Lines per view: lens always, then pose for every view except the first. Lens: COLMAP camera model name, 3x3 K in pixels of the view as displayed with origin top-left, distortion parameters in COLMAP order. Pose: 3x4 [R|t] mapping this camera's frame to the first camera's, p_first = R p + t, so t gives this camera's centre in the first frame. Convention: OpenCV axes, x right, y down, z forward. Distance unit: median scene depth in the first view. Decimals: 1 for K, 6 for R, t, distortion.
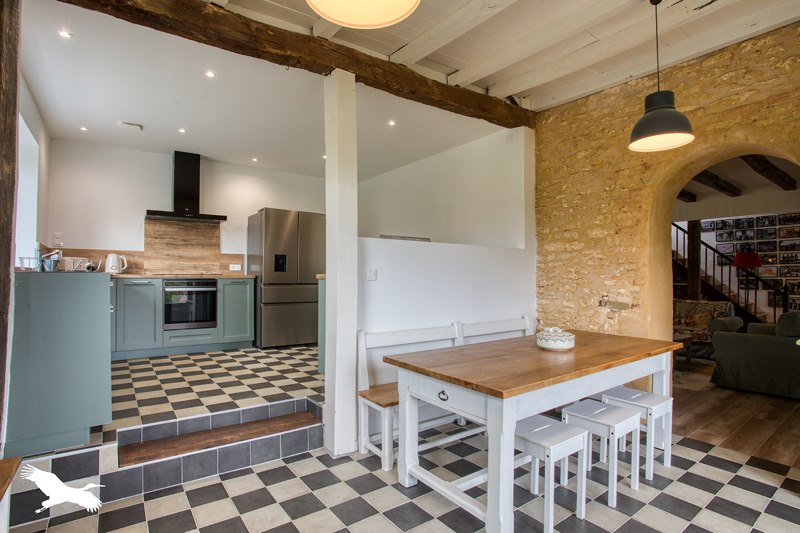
lens RADIAL K [[382.4, 0, 396.7], [0, 382.4, 267.8], [0, 0, 1]] dist [-0.032229, 0.004173]
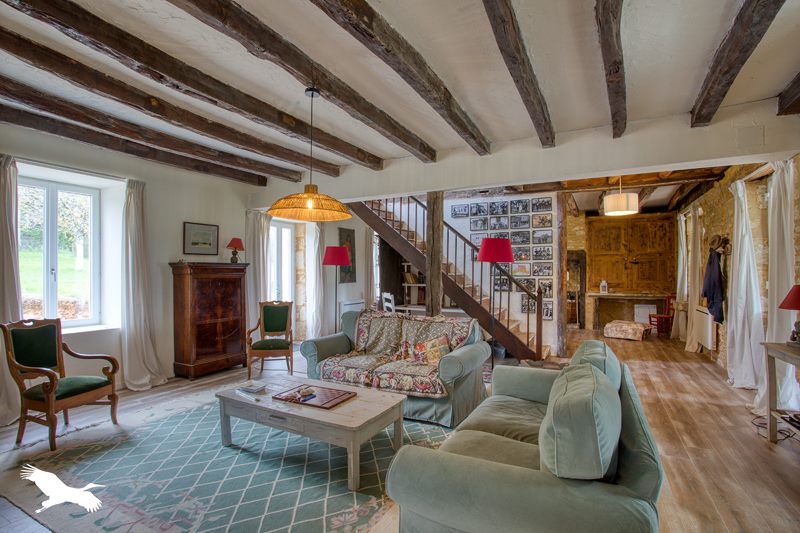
lens RADIAL K [[382.4, 0, 402.9], [0, 382.4, 270.5], [0, 0, 1]] dist [-0.032229, 0.004173]
pose [[0.883152, 0.001451, 0.469085, 0.391025], [-0.005910, 0.999950, 0.008034, 0.007989], [-0.469050, -0.009868, 0.883117, 0.397157]]
